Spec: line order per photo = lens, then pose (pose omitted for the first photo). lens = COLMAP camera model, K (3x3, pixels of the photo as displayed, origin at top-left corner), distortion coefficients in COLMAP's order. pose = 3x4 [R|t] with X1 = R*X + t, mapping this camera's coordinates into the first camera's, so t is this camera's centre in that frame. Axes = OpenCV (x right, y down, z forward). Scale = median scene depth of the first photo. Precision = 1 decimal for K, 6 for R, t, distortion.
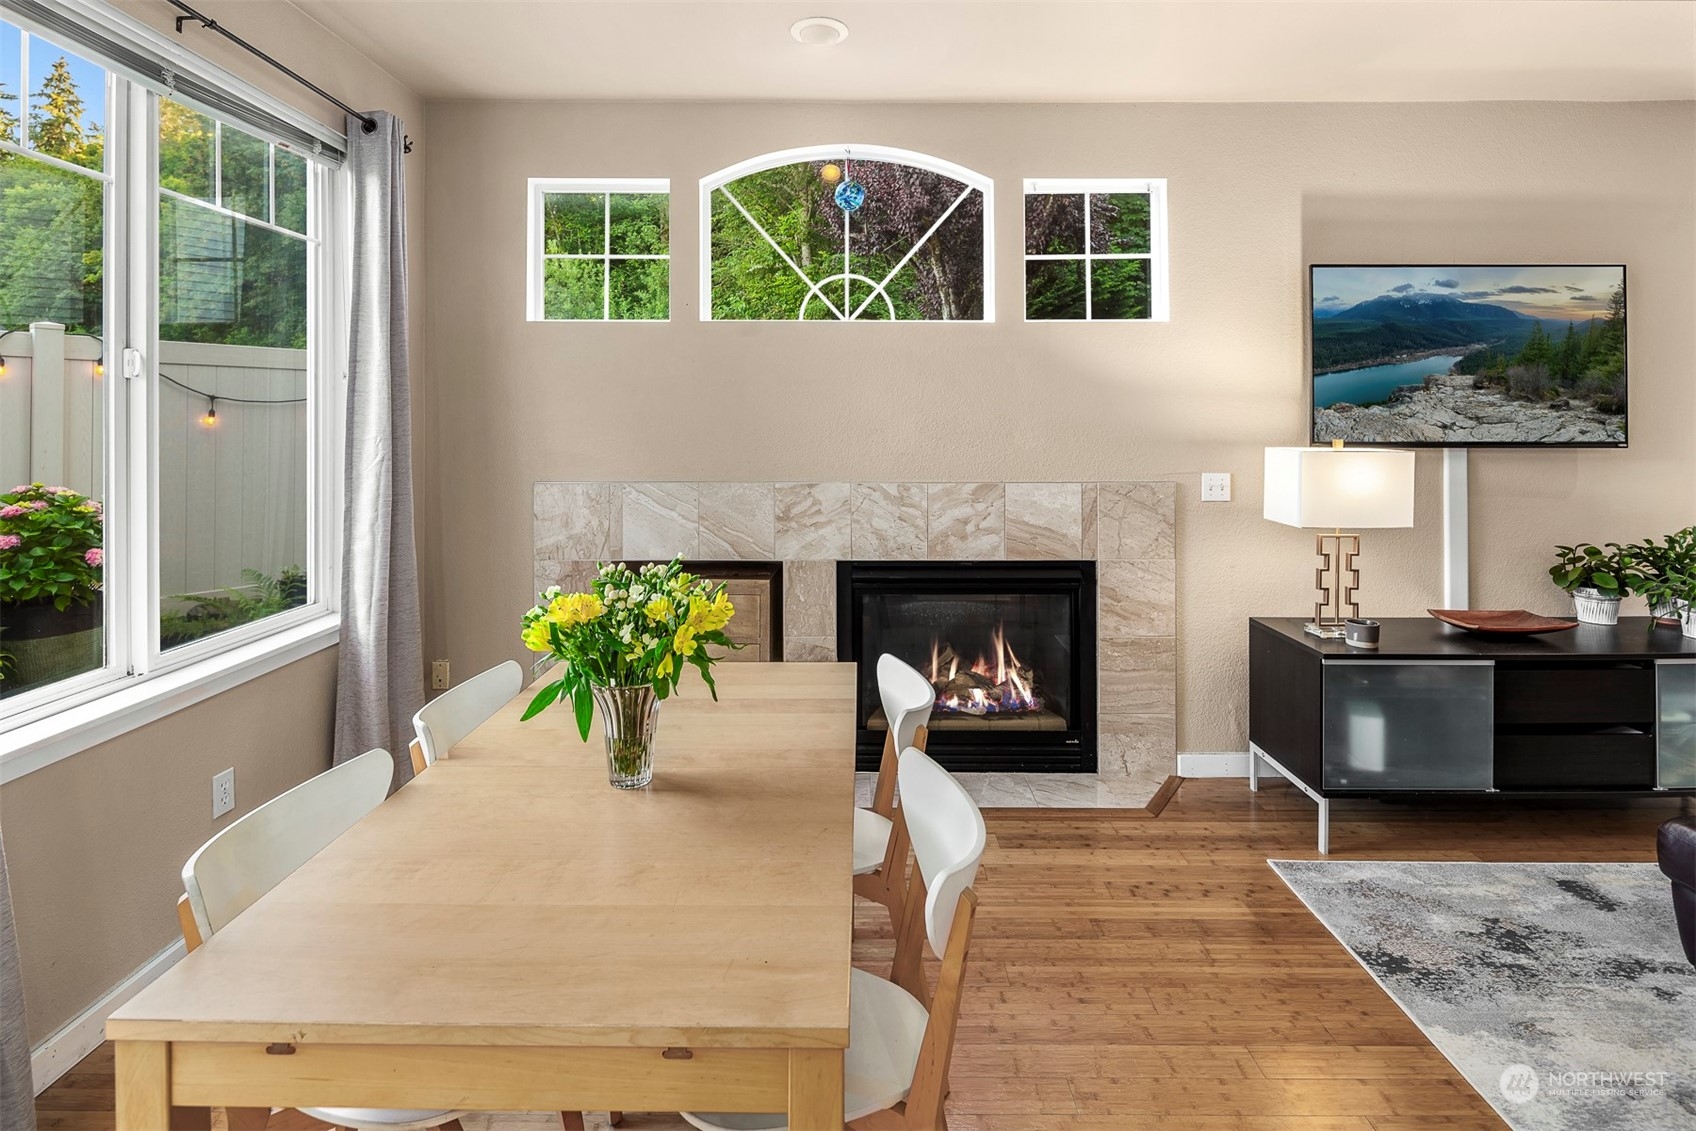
lens RADIAL K [[827.2, 0, 850.5], [0, 827.2, 419.3], [0, 0, 1]] dist [0.011685, -0.007049]
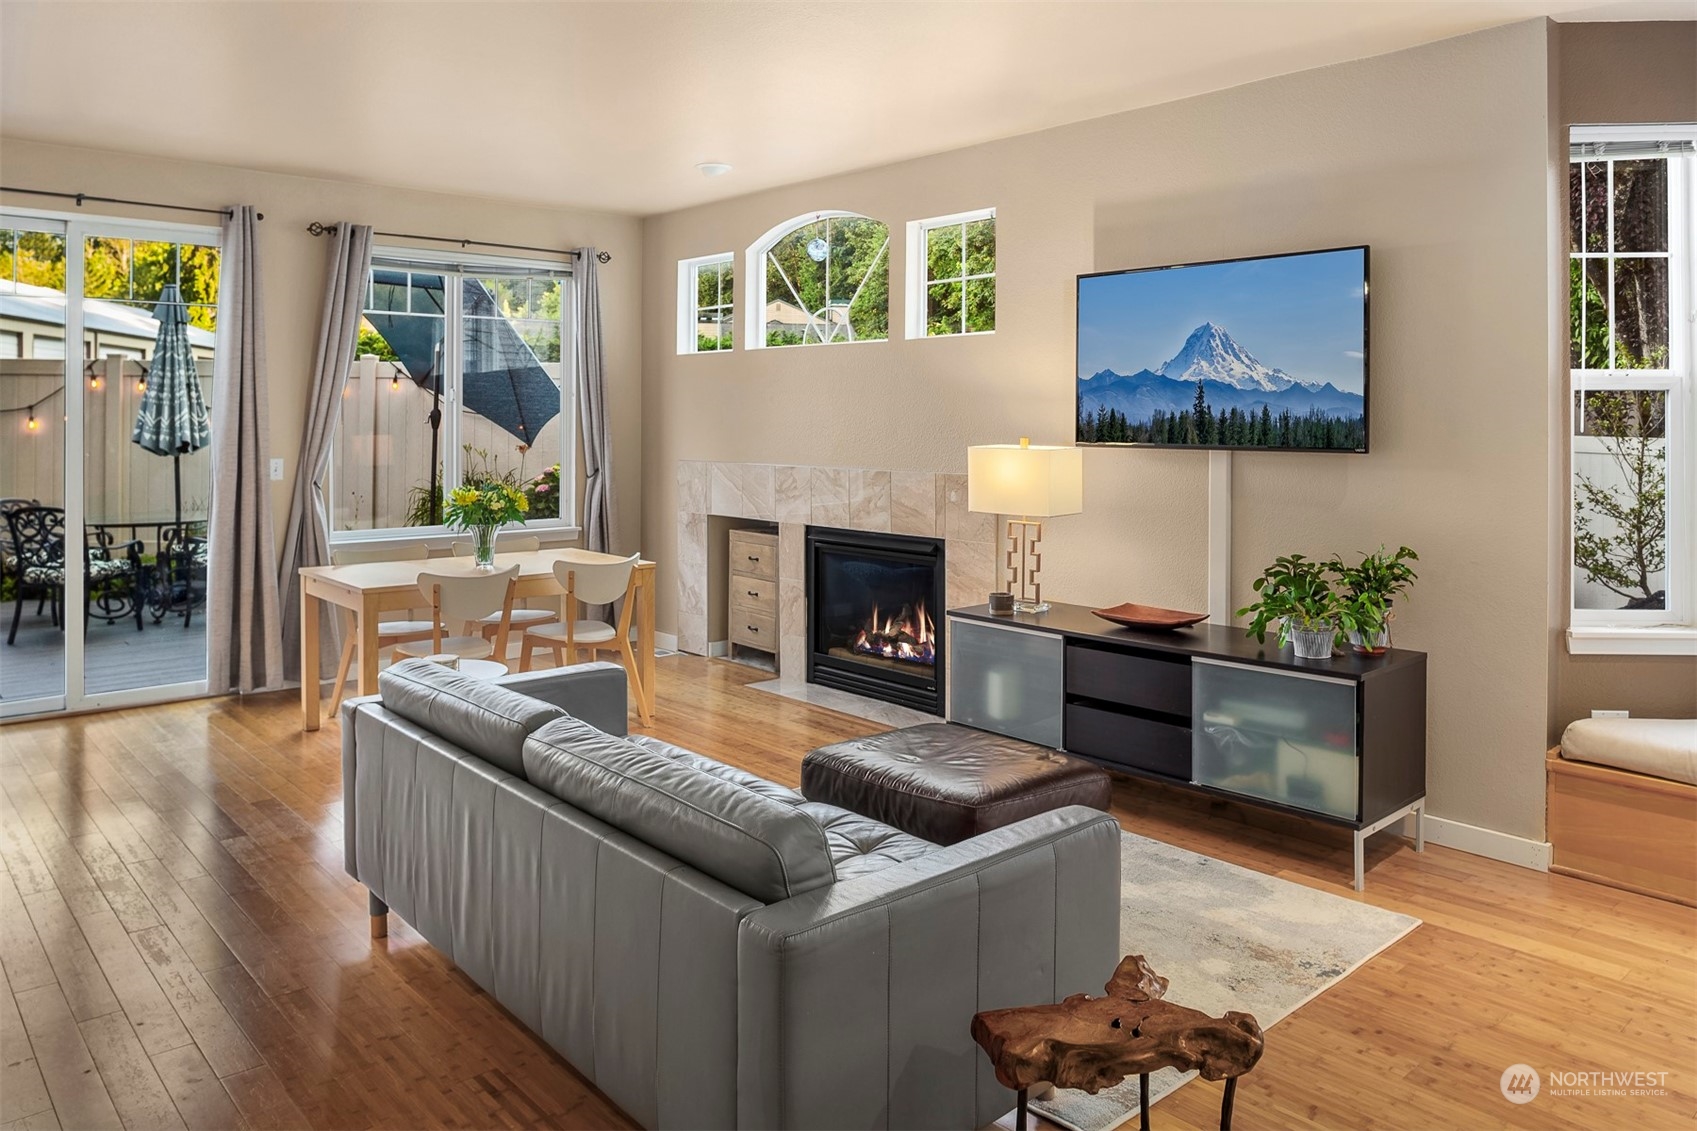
lens RADIAL K [[1186.0, 0, 828.3], [0, 1186.0, 418.4], [0, 0, 1]] dist [-0.038665, 0.000987]
pose [[0.659192, 0.001070, -0.751974, 1.459810], [0.000190, 0.999999, 0.001590, -0.004399], [0.751974, -0.001191, 0.659191, -0.238958]]
